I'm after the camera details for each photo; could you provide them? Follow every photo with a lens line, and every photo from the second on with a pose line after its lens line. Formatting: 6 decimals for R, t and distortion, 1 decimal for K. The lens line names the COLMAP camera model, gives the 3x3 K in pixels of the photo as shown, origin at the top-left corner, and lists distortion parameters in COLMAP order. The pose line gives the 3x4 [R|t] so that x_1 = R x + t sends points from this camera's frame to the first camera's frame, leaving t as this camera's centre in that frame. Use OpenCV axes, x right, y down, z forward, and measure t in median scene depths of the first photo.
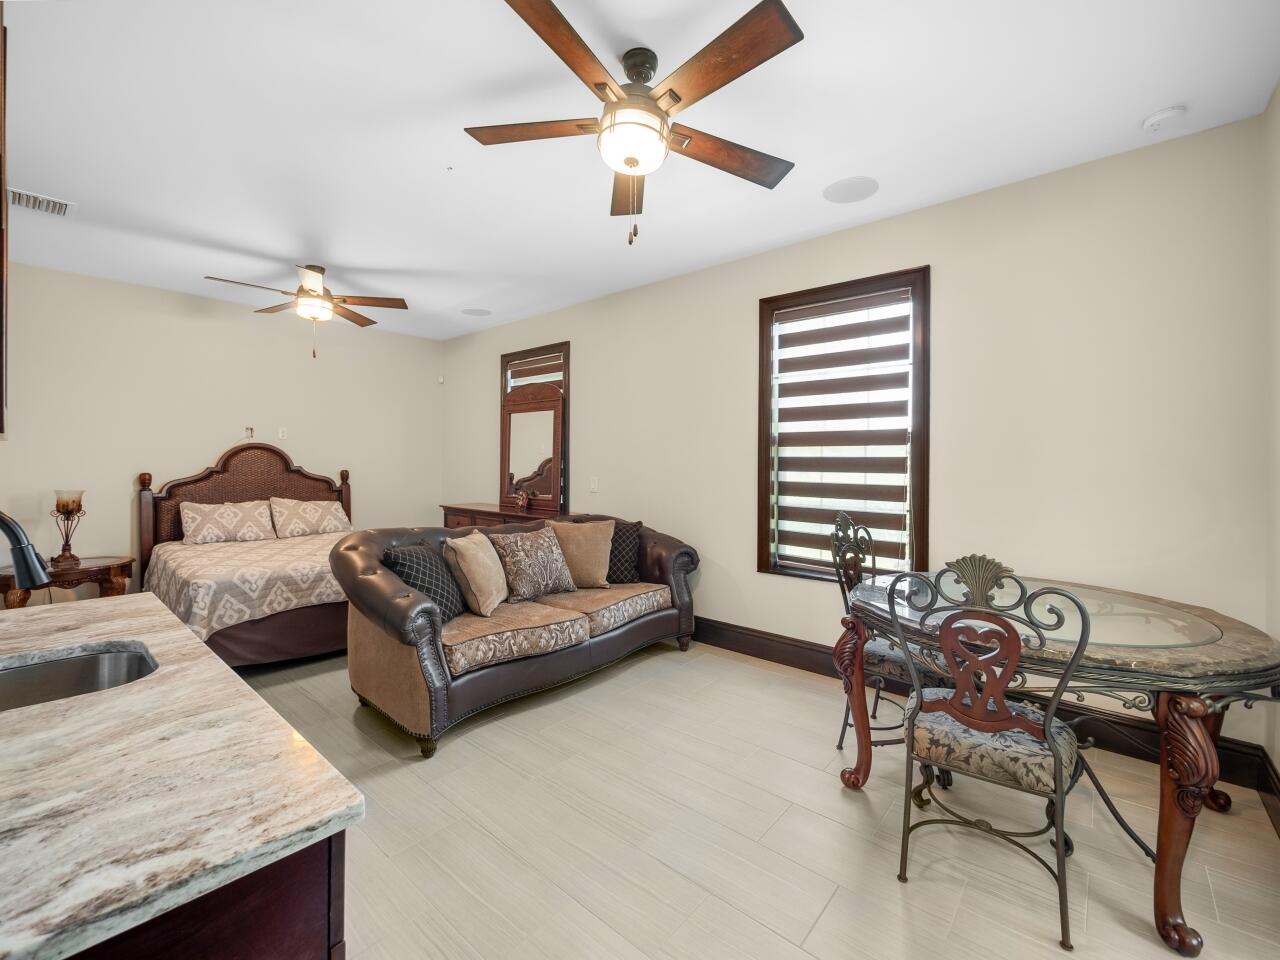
lens RADIAL K [[554.7, 0, 631.8], [0, 554.7, 471.5], [0, 0, 1]] dist [-0.000774, 0.000284]
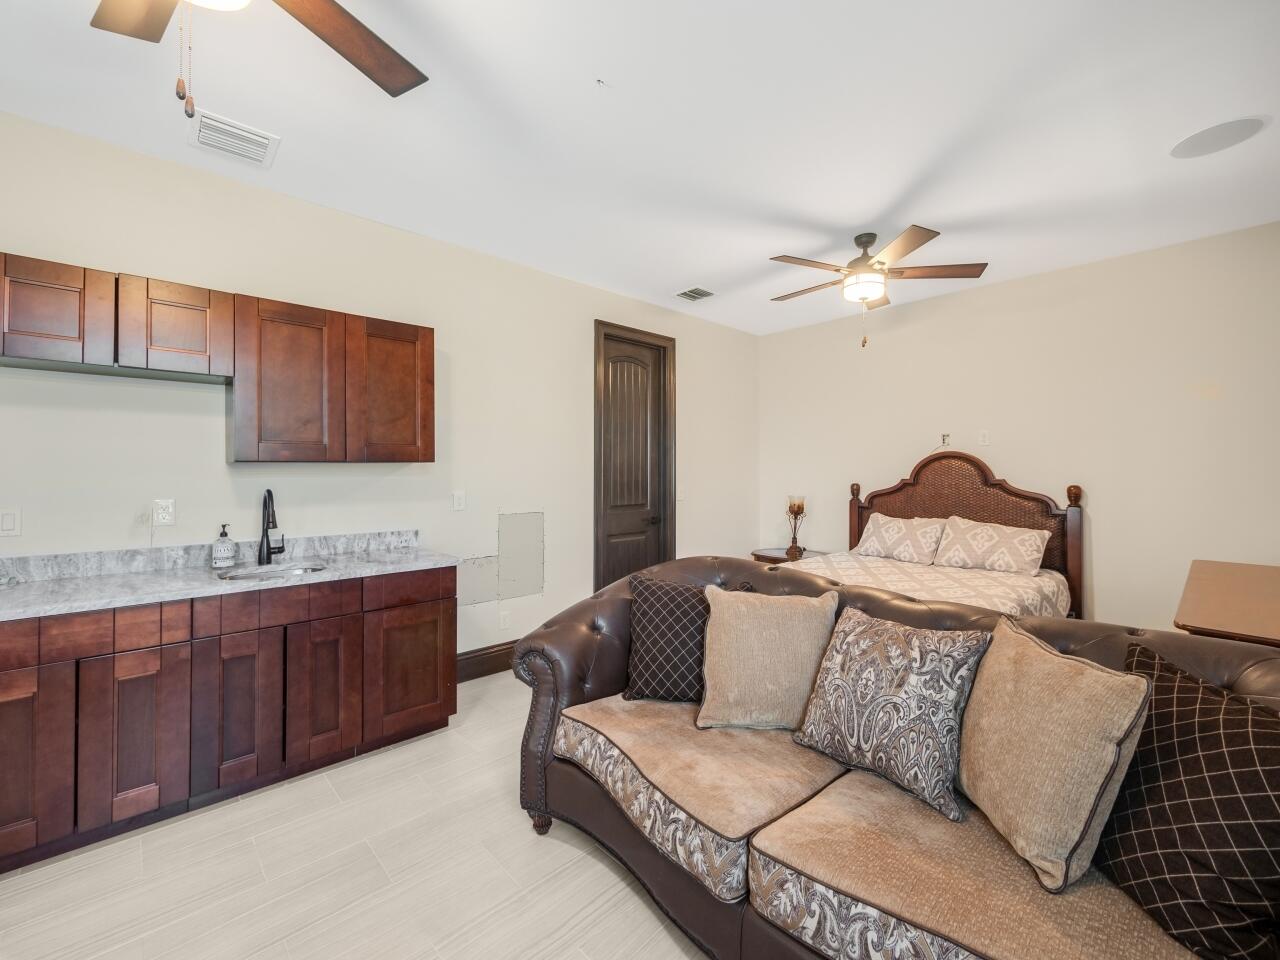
lens RADIAL K [[532.4, 0, 640.0], [0, 532.4, 480.0], [0, 0, 1]] dist [0.000076, 0.000092]
pose [[-0.121479, -0.010214, -0.992541, 0.190916], [-0.037295, 0.999288, -0.005719, 0.015895], [0.991893, 0.036322, -0.121774, 0.660690]]
